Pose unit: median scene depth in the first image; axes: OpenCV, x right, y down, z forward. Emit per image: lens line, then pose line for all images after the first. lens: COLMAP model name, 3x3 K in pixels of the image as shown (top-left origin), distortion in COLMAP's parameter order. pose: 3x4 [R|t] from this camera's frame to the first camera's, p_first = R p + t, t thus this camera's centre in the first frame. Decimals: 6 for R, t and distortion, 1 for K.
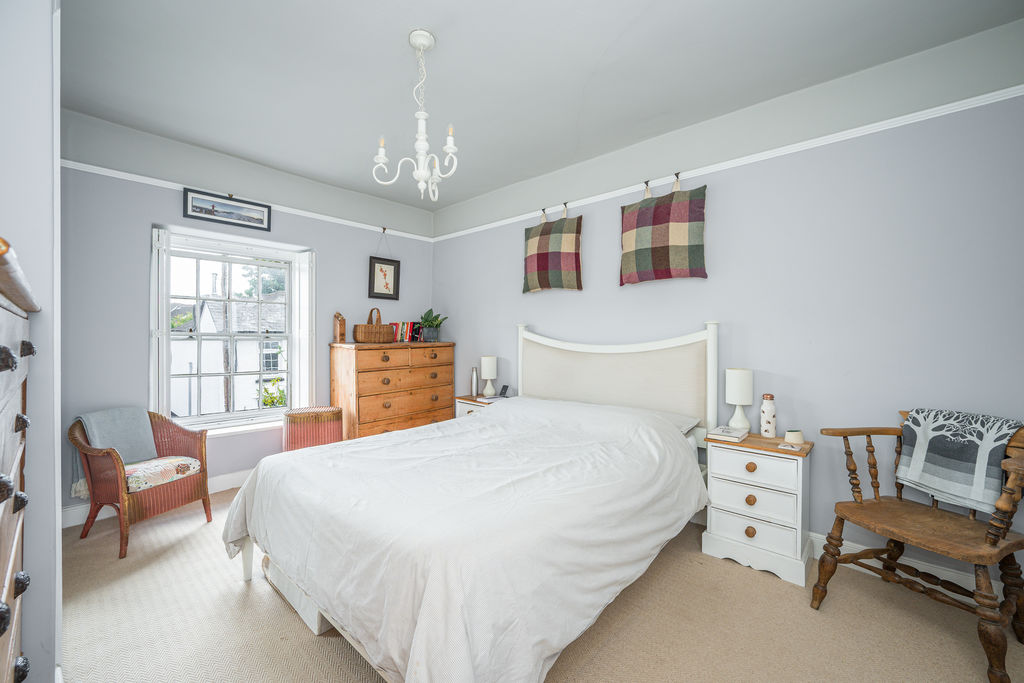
lens RADIAL K [[411.3, 0, 521.9], [0, 411.3, 341.5], [0, 0, 1]] dist [-0.009434, -0.000226]
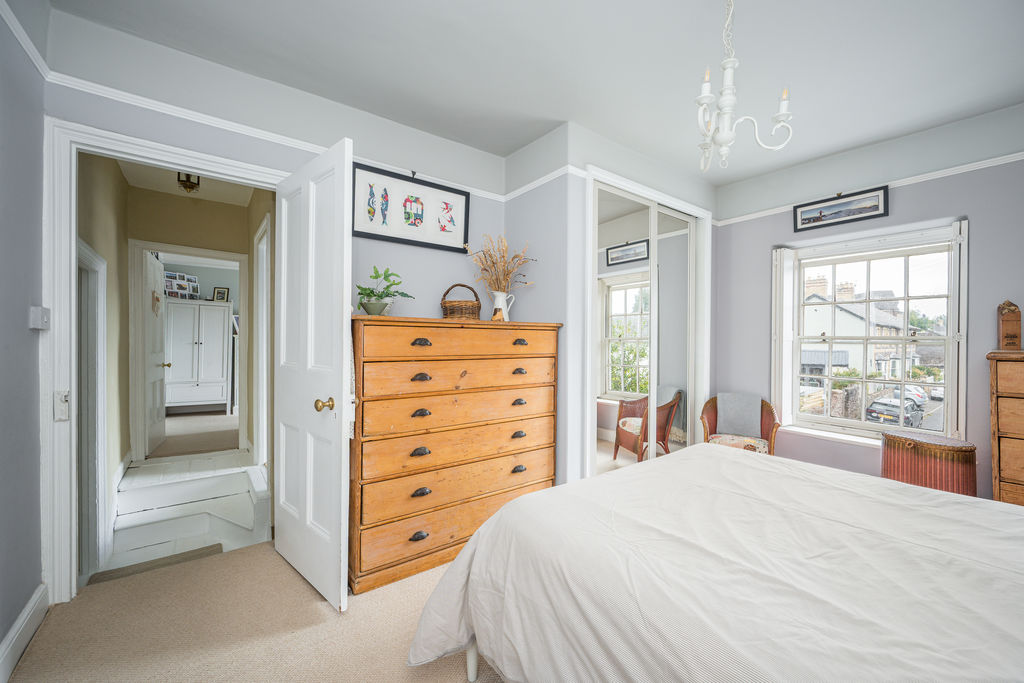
lens RADIAL K [[411.3, 0, 521.9], [0, 411.3, 341.5], [0, 0, 1]] dist [-0.009434, -0.000226]
pose [[-0.198346, 0.000724, -0.980132, 0.544211], [-0.015360, 0.999875, 0.003847, 0.000674], [0.980012, 0.015818, -0.198310, 0.646517]]
